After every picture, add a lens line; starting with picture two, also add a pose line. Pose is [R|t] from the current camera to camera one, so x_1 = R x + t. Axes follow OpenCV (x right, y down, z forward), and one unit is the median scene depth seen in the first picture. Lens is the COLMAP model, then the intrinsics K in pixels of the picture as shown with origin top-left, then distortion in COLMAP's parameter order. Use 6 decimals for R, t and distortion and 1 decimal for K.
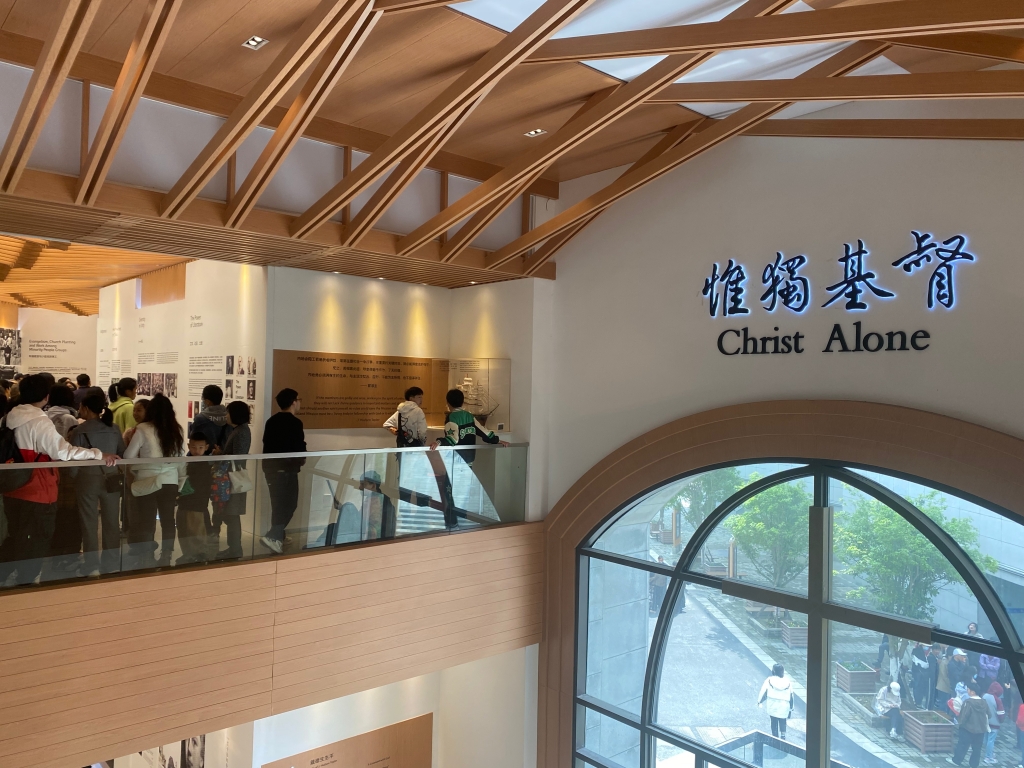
lens RADIAL K [[771.7, 0, 503.8], [0, 771.7, 383.2], [0, 0, 1]] dist [0.045548, -0.059059]
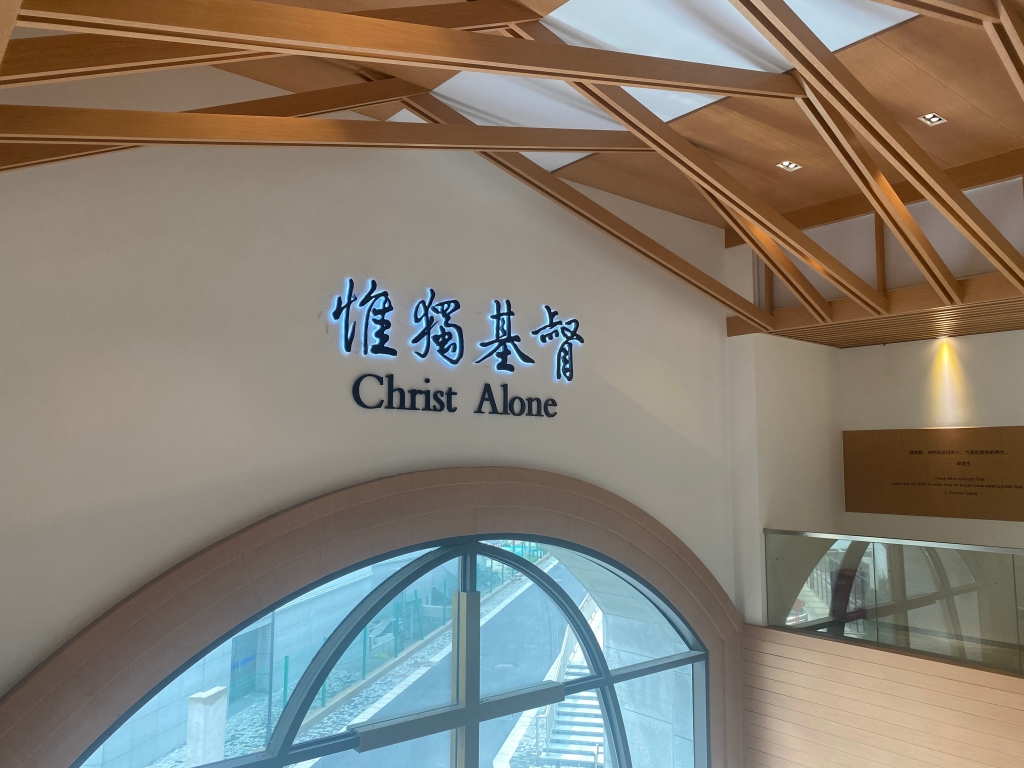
lens RADIAL K [[769.8, 0, 514.7], [0, 769.8, 368.6], [0, 0, 1]] dist [0.082964, -0.120140]
pose [[0.033126, 0.098757, 0.994560, -0.461902], [-0.011327, 0.995079, -0.098431, -0.003962], [-0.999387, -0.008004, 0.034082, 0.893286]]
